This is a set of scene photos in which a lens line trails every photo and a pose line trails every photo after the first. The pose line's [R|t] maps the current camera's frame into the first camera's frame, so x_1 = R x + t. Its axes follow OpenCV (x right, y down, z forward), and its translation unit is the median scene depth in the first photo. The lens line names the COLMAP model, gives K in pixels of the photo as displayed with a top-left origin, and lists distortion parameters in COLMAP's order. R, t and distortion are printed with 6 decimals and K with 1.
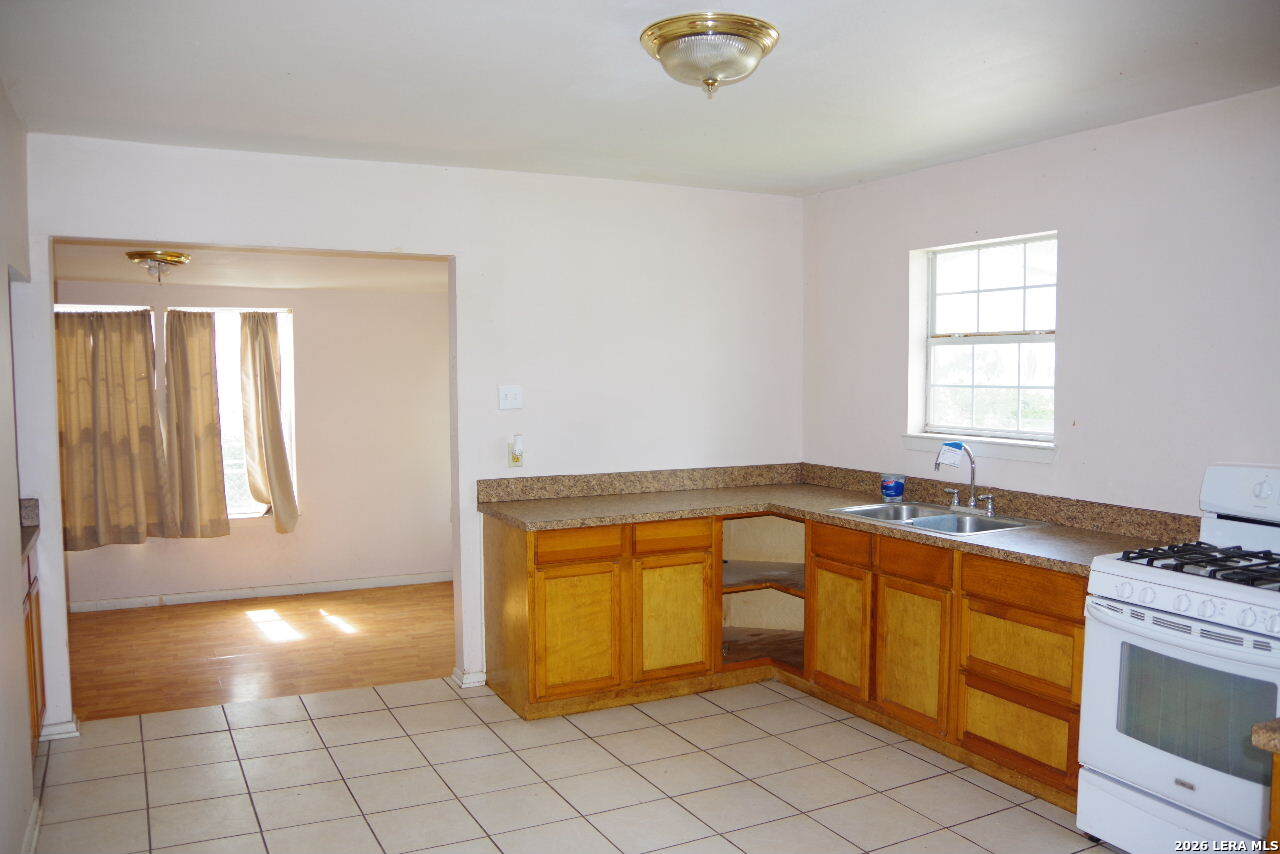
lens RADIAL K [[1009.2, 0, 646.5], [0, 1009.2, 433.7], [0, 0, 1]] dist [-0.002992, -0.003110]
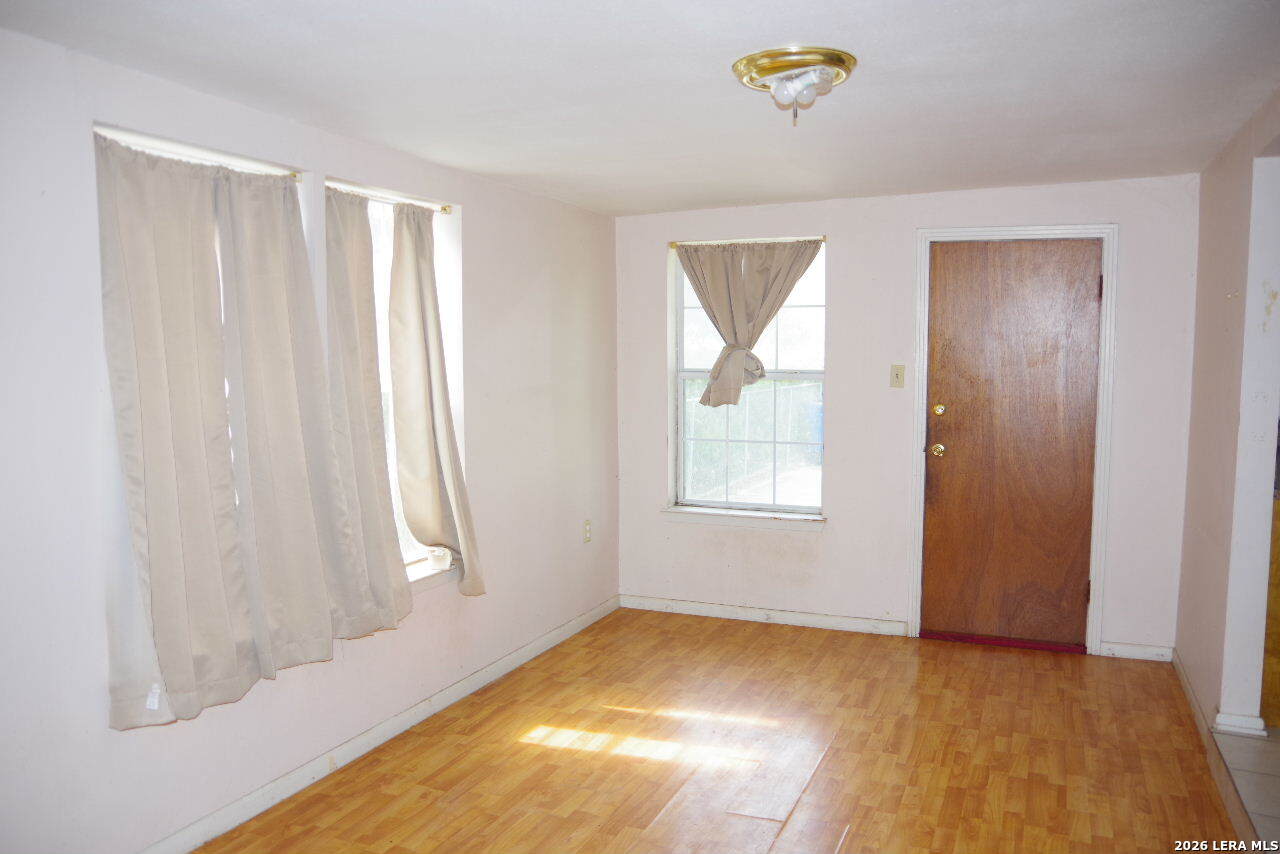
lens RADIAL K [[1009.2, 0, 639.8], [0, 1009.2, 426.7], [0, 0, 1]] dist [-0.002992, -0.003110]
pose [[0.757820, -0.043877, 0.650987, -0.691642], [0.049274, 0.998736, 0.009956, 0.002025], [-0.650600, 0.024532, 0.759024, 0.523197]]
